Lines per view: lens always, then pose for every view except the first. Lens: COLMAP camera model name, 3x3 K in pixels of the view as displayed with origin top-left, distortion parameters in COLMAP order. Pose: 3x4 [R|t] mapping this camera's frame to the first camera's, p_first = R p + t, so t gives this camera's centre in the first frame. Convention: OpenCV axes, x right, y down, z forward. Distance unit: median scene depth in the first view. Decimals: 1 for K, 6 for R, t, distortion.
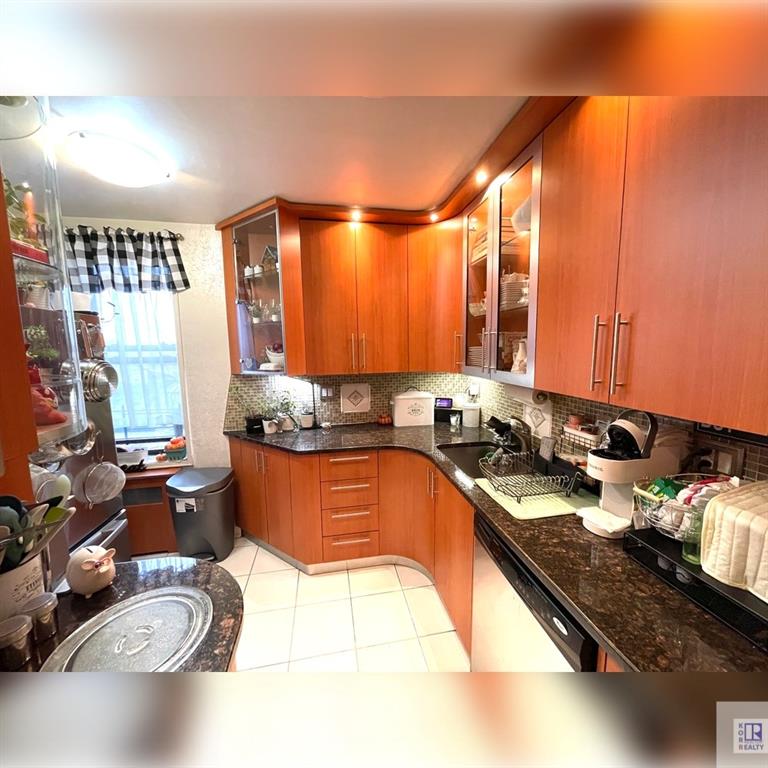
lens RADIAL K [[310.8, 0, 381.9], [0, 310.8, 382.8], [0, 0, 1]] dist [-0.002312, 0.000910]
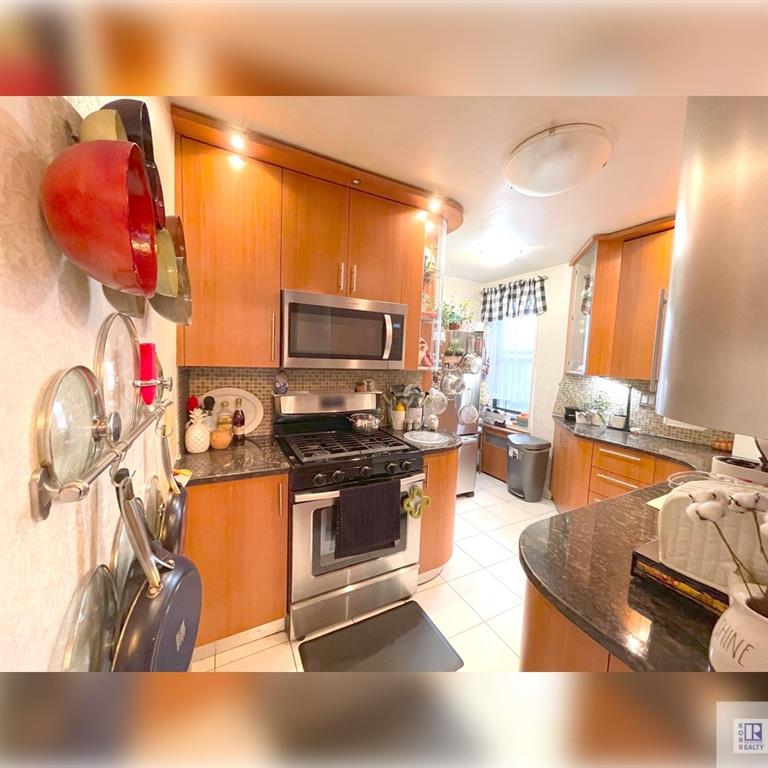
lens RADIAL K [[310.8, 0, 381.9], [0, 310.8, 382.8], [0, 0, 1]] dist [-0.002312, 0.000910]
pose [[0.289423, 0.105527, -0.951367, 0.583610], [-0.156837, 0.985700, 0.061623, 0.056734], [0.944265, 0.131375, 0.301835, -0.122053]]
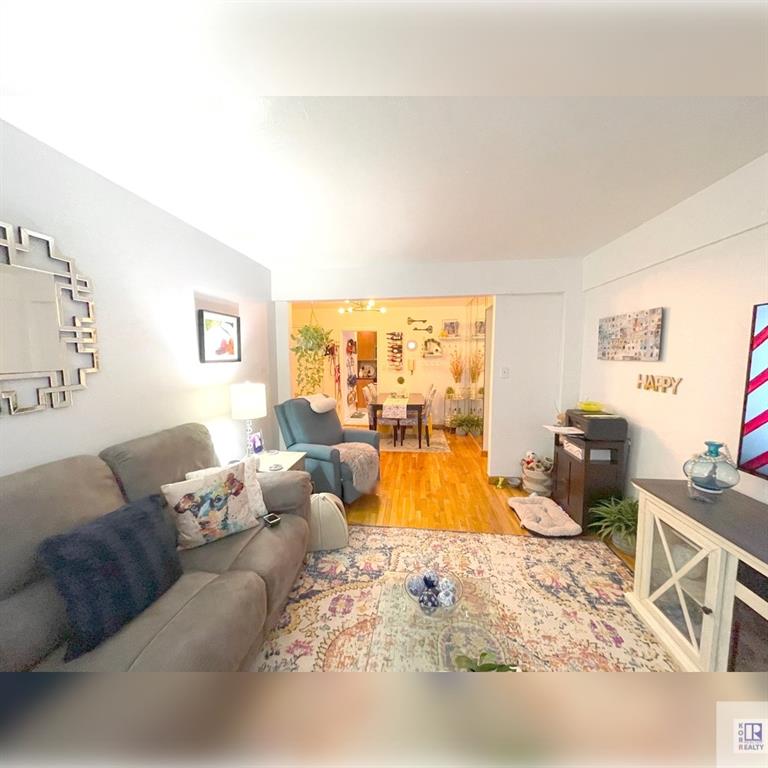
lens RADIAL K [[310.8, 0, 381.9], [0, 310.8, 382.8], [0, 0, 1]] dist [-0.002312, 0.000910]
pose [[-0.291047, 0.098032, -0.951673, 3.307631], [-0.106426, 0.985245, 0.134038, -0.133814], [0.950771, 0.140295, -0.276319, 1.009384]]
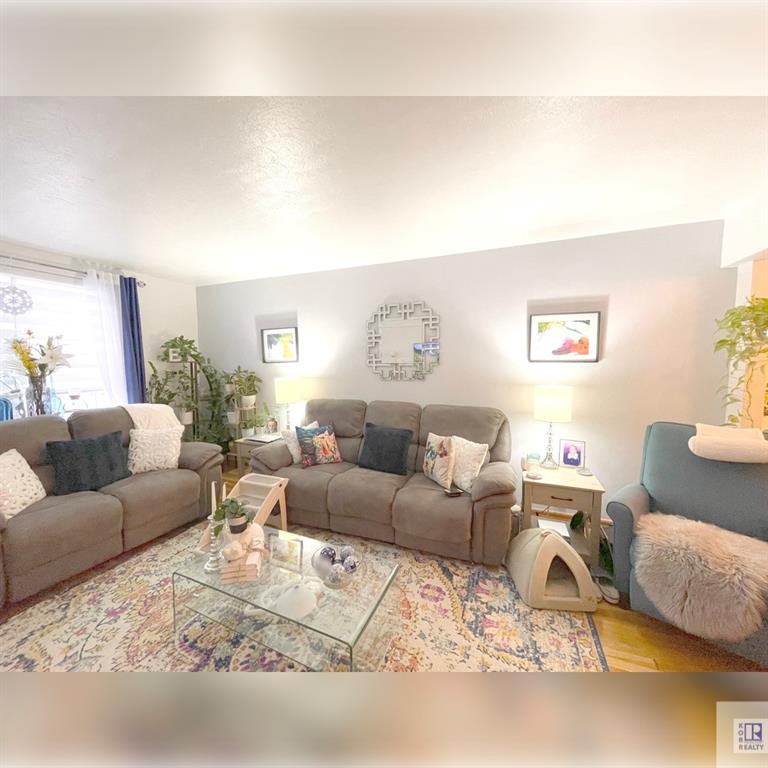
lens RADIAL K [[310.8, 0, 381.9], [0, 310.8, 382.8], [0, 0, 1]] dist [-0.002312, 0.000910]
pose [[-0.844524, -0.029066, 0.534728, 2.279911], [0.072666, 0.983071, 0.168200, -0.159244], [-0.530564, 0.180905, -0.828115, 1.446999]]
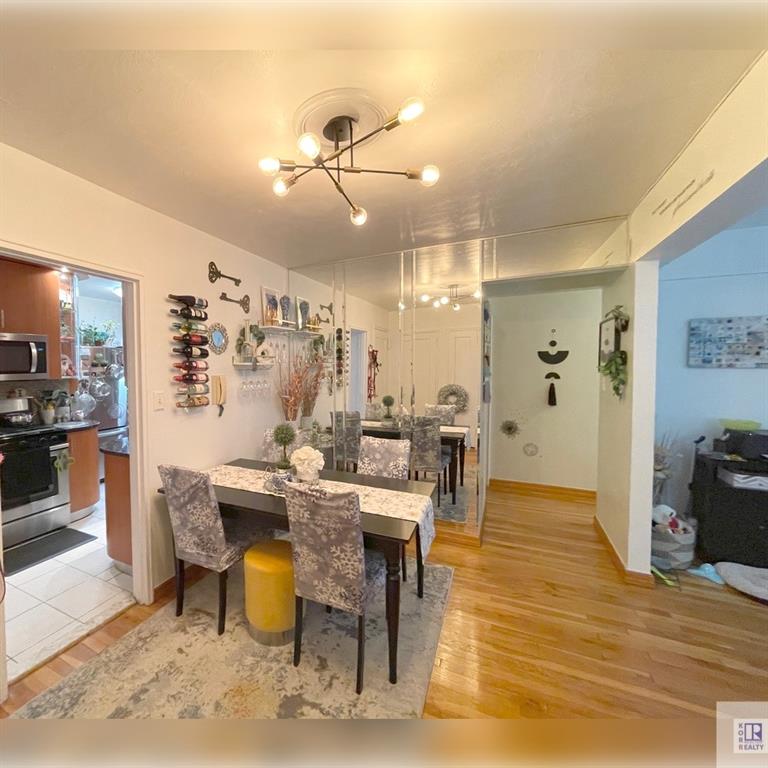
lens RADIAL K [[379.8, 0, 295.6], [0, 379.8, 381.6], [0, 0, 1]] dist [-0.000532, 0.000422]
pose [[0.776490, 0.036172, -0.629091, 1.552360], [-0.078877, 0.996078, -0.040086, 0.058023], [0.625174, 0.080747, 0.776298, -0.386687]]
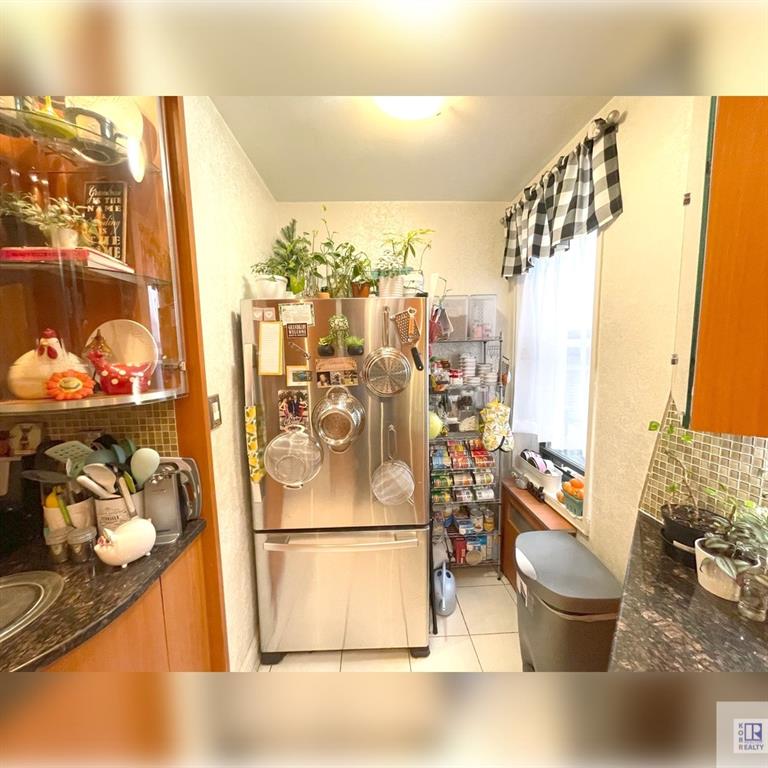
lens RADIAL K [[310.8, 0, 381.9], [0, 310.8, 382.8], [0, 0, 1]] dist [-0.002312, 0.000910]
pose [[-0.137905, 0.124901, -0.982538, -0.027078], [-0.098133, 0.985412, 0.139040, -0.062529], [0.985572, 0.115594, -0.123637, 0.717195]]
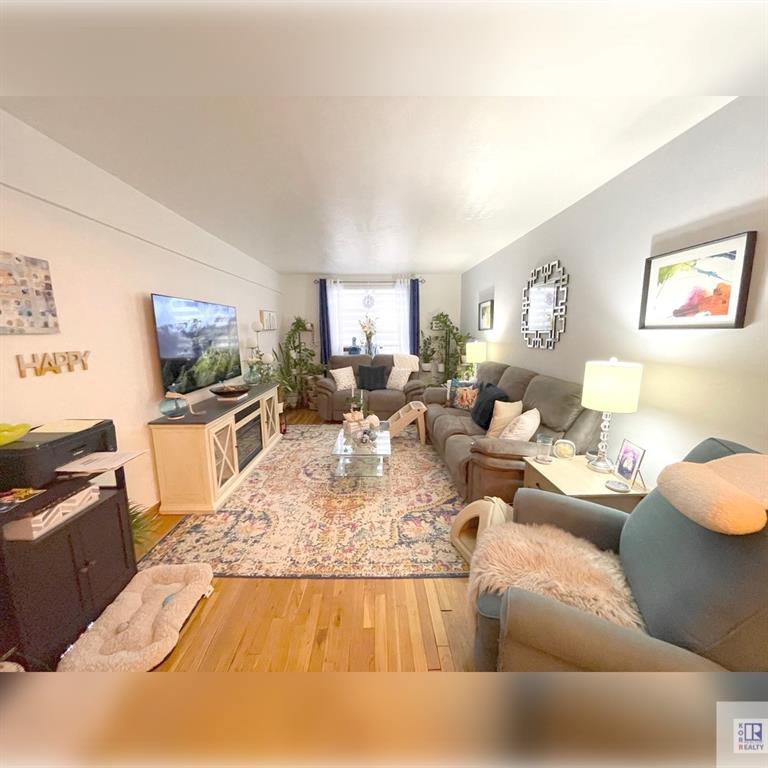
lens RADIAL K [[310.8, 0, 381.9], [0, 310.8, 382.8], [0, 0, 1]] dist [-0.002312, 0.000910]
pose [[0.156880, -0.157216, 0.975024, 1.482134], [0.123783, 0.982594, 0.138520, -0.050710], [-0.979830, 0.098960, 0.173610, 0.667290]]
